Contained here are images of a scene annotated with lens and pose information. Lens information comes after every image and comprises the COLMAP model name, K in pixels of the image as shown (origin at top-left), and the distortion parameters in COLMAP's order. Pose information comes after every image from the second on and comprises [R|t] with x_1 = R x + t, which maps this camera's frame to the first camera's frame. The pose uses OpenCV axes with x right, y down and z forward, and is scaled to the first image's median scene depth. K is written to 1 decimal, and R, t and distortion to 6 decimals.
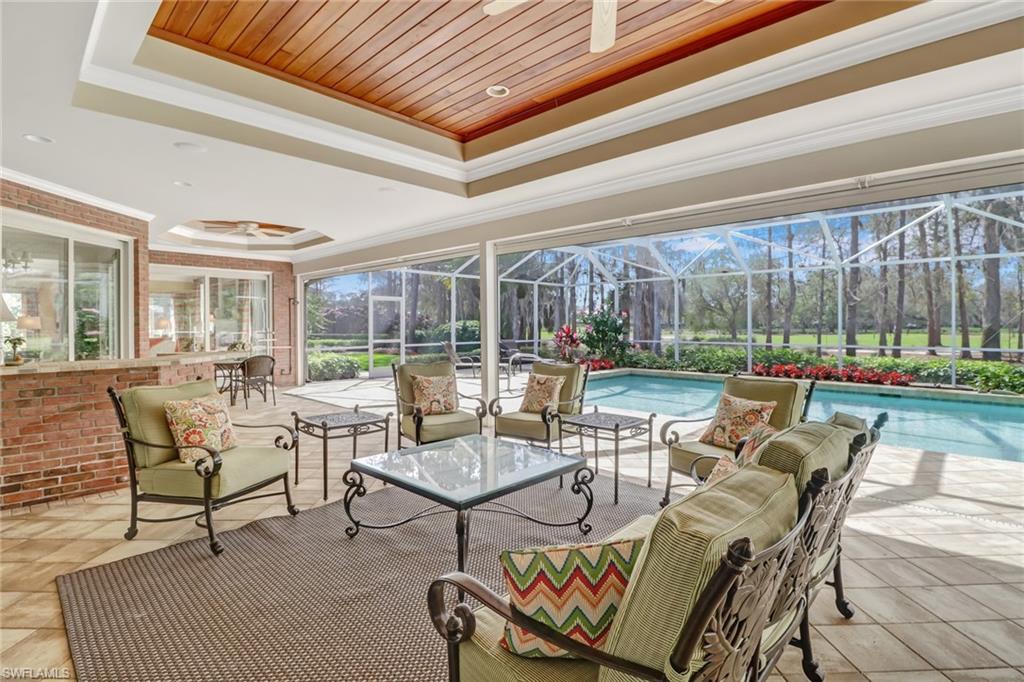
lens RADIAL K [[493.0, 0, 519.5], [0, 493.0, 326.1], [0, 0, 1]] dist [-0.000092, -0.000513]
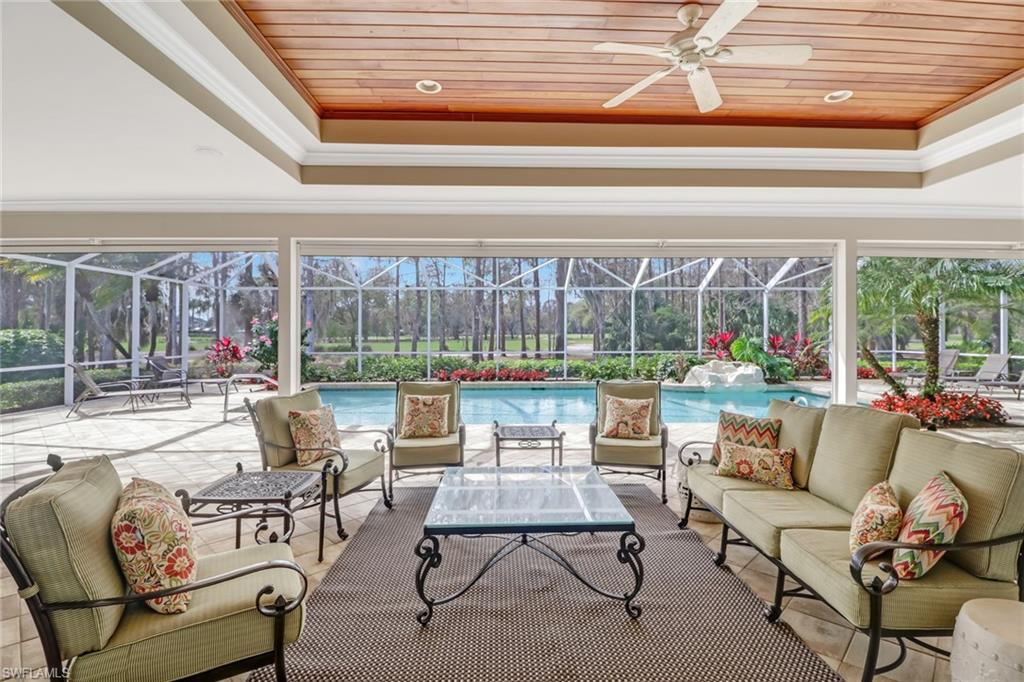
lens RADIAL K [[493.0, 0, 519.5], [0, 493.0, 326.1], [0, 0, 1]] dist [-0.000092, -0.000513]
pose [[0.703710, 0.009856, 0.710419, -0.483977], [0.001779, 0.999876, -0.015635, -0.017154], [-0.710485, 0.012266, 0.703606, 0.209632]]
